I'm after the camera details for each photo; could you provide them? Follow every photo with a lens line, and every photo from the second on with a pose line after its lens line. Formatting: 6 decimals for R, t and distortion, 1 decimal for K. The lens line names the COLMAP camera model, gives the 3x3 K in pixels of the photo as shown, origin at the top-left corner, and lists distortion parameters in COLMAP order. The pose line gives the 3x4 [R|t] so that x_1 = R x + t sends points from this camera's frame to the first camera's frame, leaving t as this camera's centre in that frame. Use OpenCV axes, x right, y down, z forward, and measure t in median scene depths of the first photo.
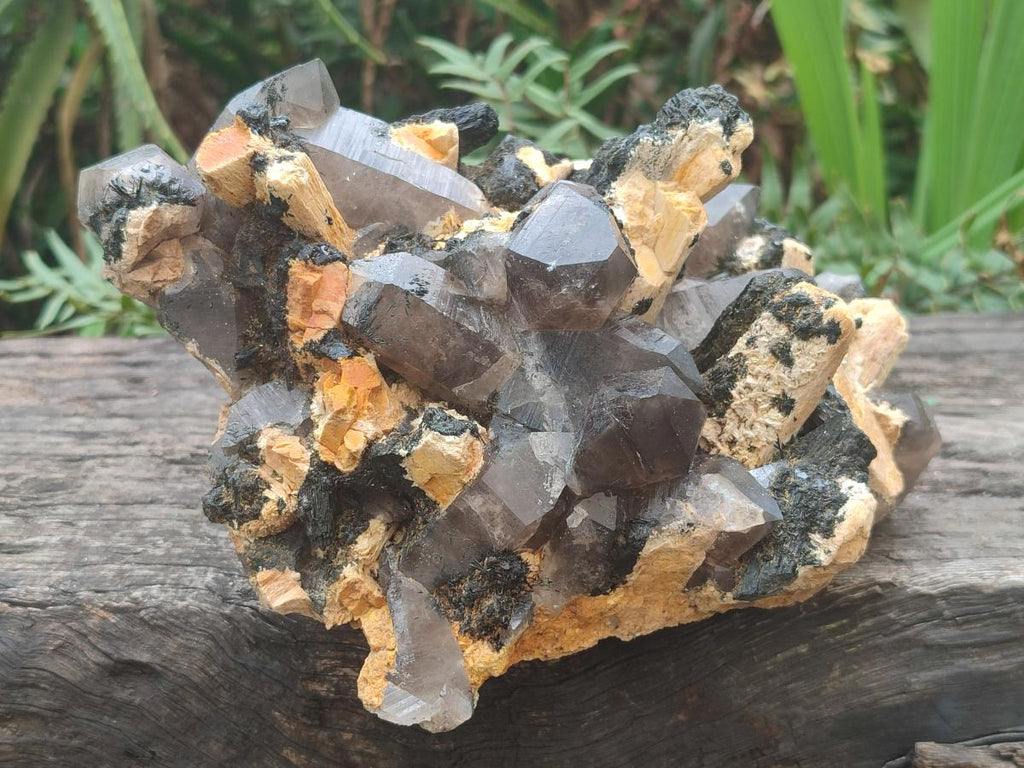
lens RADIAL K [[1513.0, 0, 506.1], [0, 1513.0, 379.4], [0, 0, 1]] dist [0.283656, -1.759440]
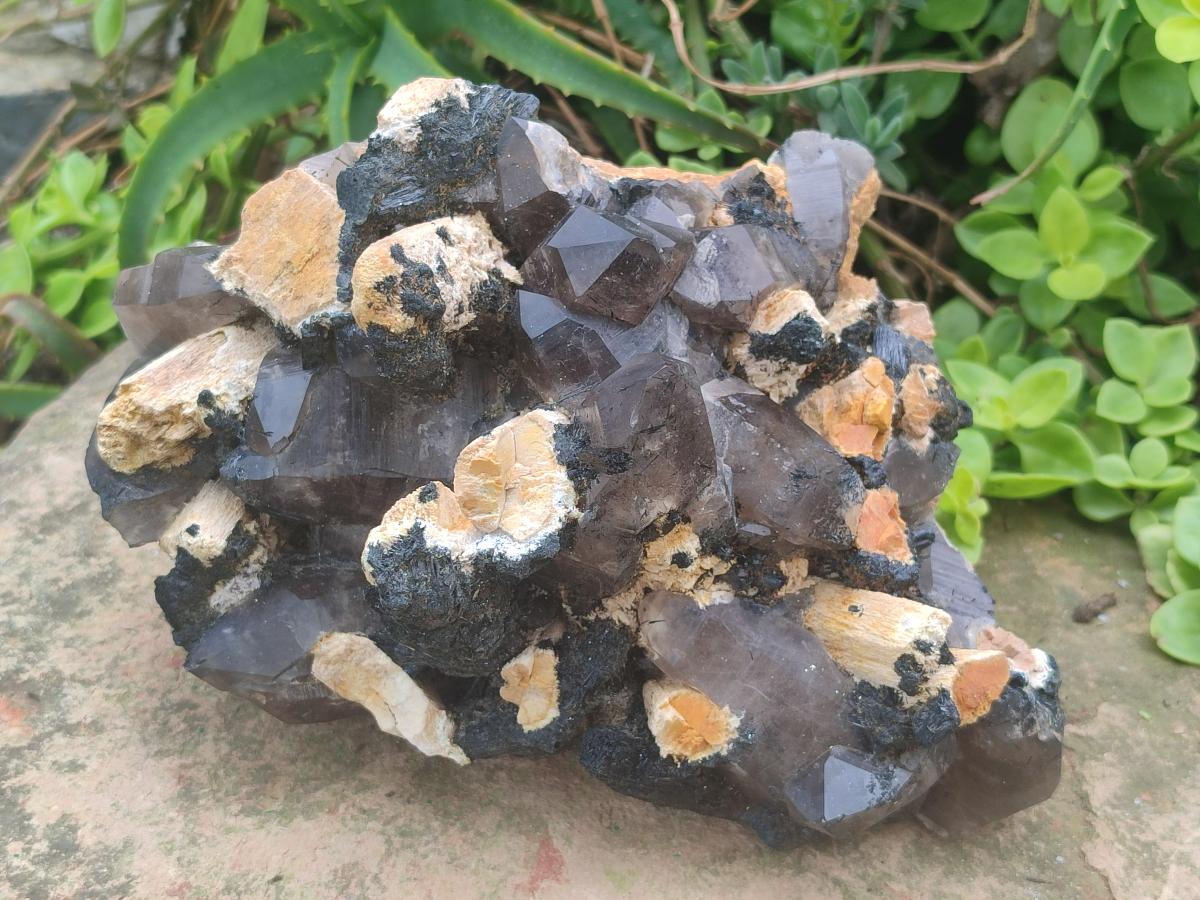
lens RADIAL K [[1773.0, 0, 593.0], [0, 1773.0, 444.7], [0, 0, 1]] dist [0.283656, -1.759440]
pose [[-0.876426, -0.388591, -0.284382, 0.352810], [0.123302, -0.751986, 0.647544, -0.731142], [-0.465482, 0.532460, 0.706975, 0.290462]]
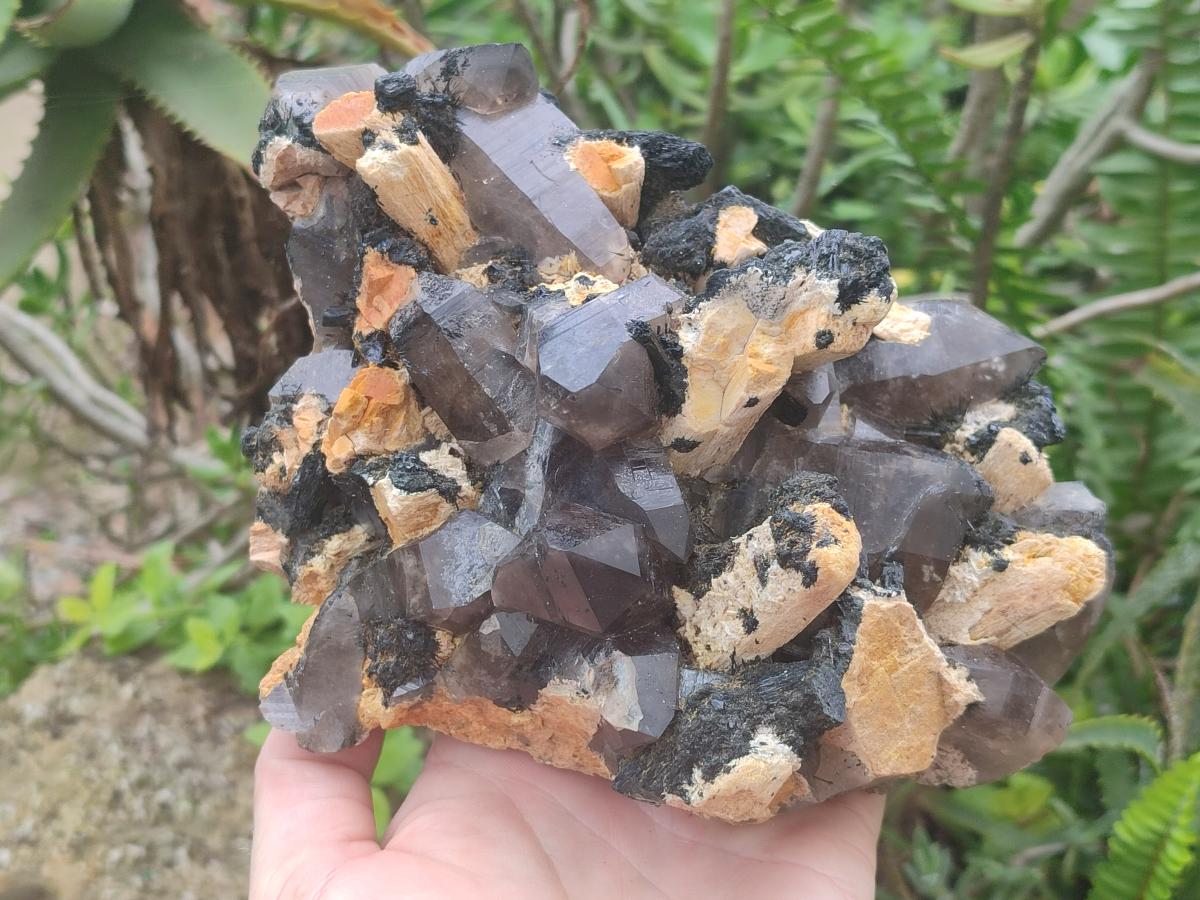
lens RADIAL K [[1773.0, 0, 593.0], [0, 1773.0, 444.7], [0, 0, 1]] dist [0.283656, -1.759440]
pose [[0.795747, 0.429767, -0.426716, 0.496355], [-0.345533, 0.900825, 0.262911, -0.306152], [0.497386, -0.061766, 0.865328, 0.090552]]
